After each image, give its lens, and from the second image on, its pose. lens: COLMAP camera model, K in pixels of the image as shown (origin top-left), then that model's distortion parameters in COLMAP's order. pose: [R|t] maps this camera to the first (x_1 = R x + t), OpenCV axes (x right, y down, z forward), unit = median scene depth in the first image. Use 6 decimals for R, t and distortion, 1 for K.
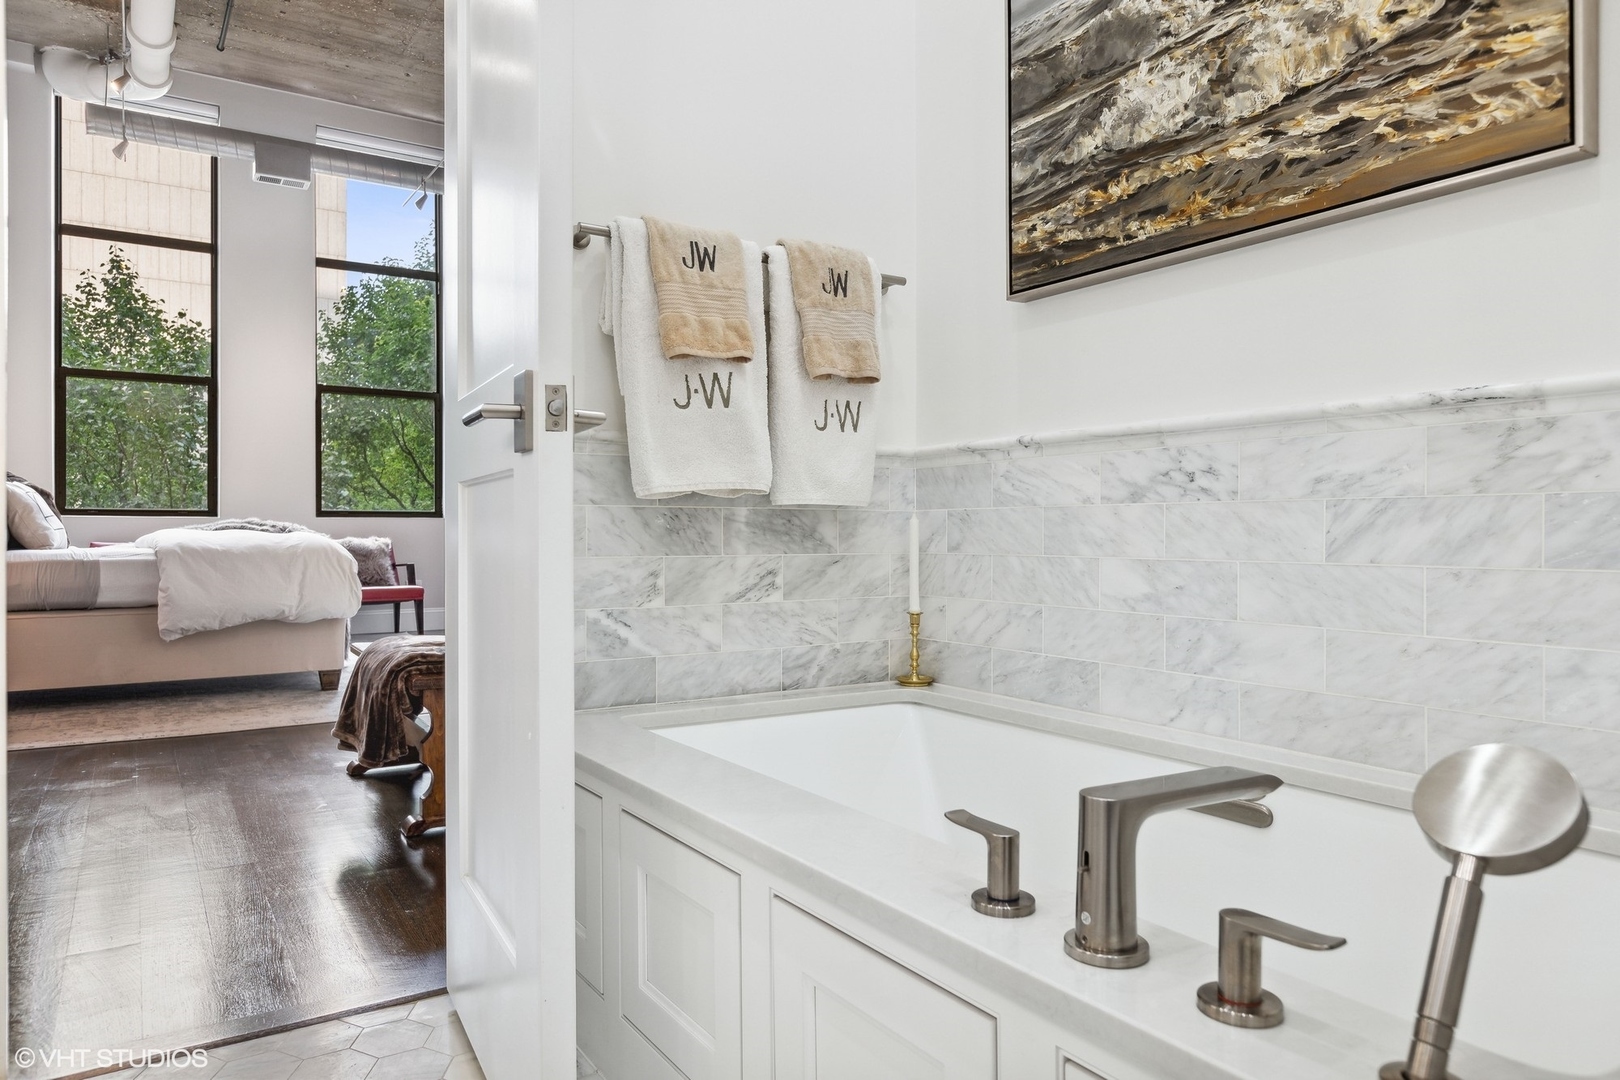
lens RADIAL K [[1030.6, 0, 803.3], [0, 1030.6, 538.7], [0, 0, 1]] dist [-0.007646, -0.000275]
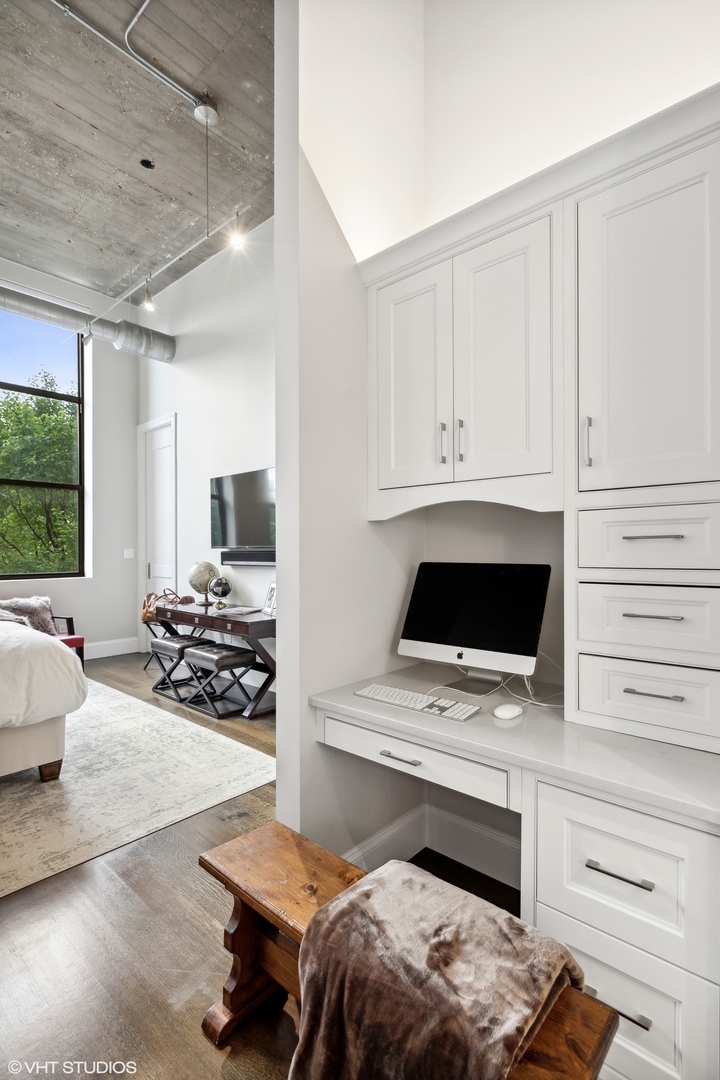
lens RADIAL K [[514.0, 0, 358.2], [0, 514.0, 551.6], [0, 0, 1]] dist [-0.001440, 0.000060]
pose [[0.966257, -0.002102, 0.257570, -0.199750], [0.002682, 0.999995, -0.001900, -0.058668], [-0.257564, 0.002527, 0.966258, 0.281513]]
